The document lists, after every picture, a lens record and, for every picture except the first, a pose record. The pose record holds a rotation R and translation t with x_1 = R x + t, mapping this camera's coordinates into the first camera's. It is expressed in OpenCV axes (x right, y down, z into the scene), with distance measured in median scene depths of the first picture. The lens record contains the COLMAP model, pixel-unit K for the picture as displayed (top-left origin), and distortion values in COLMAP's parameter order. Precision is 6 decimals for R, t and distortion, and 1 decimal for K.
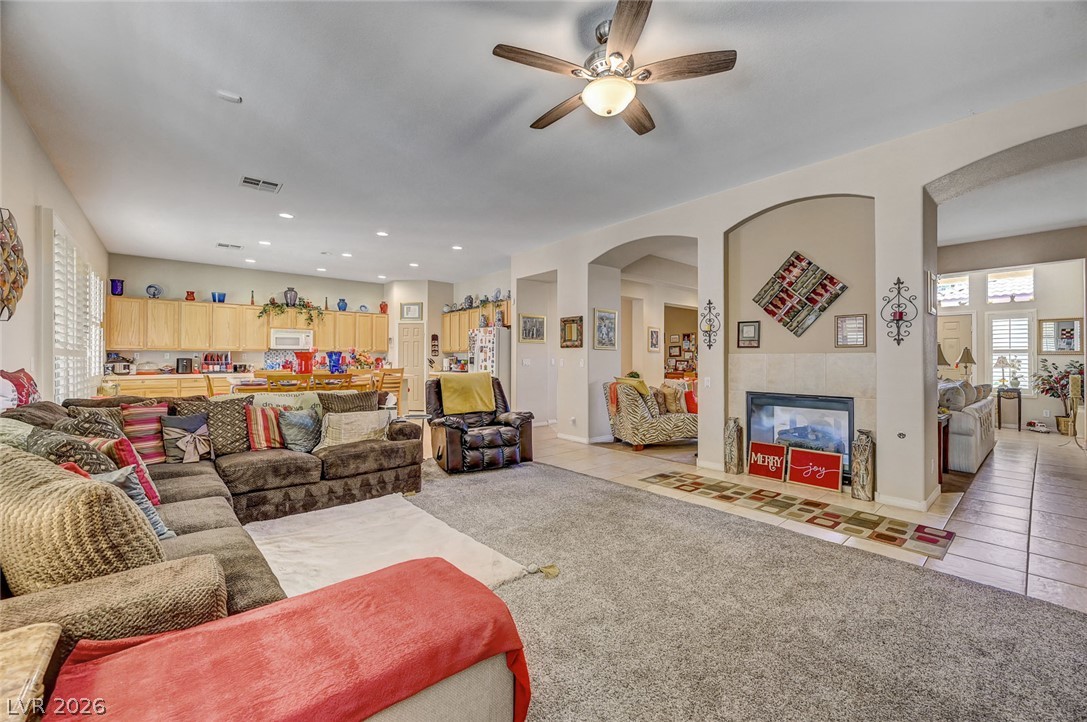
lens RADIAL K [[434.3, 0, 557.0], [0, 434.3, 354.5], [0, 0, 1]] dist [-0.000850, -0.000396]
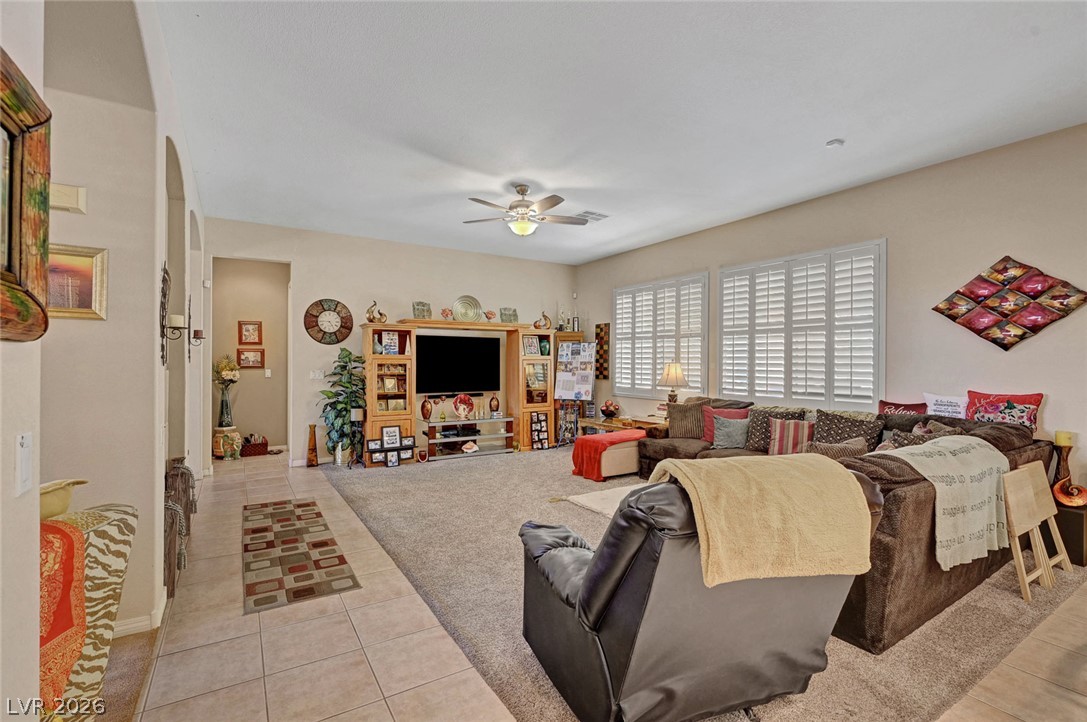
lens RADIAL K [[492.4, 0, 543.5], [0, 492.4, 361.2], [0, 0, 1]] dist [-0.001833, -0.000633]
pose [[-0.984973, -0.005636, 0.172614, -0.098462], [-0.007477, 0.999922, -0.010016, -0.009770], [-0.172544, -0.011156, -0.984939, 0.921811]]
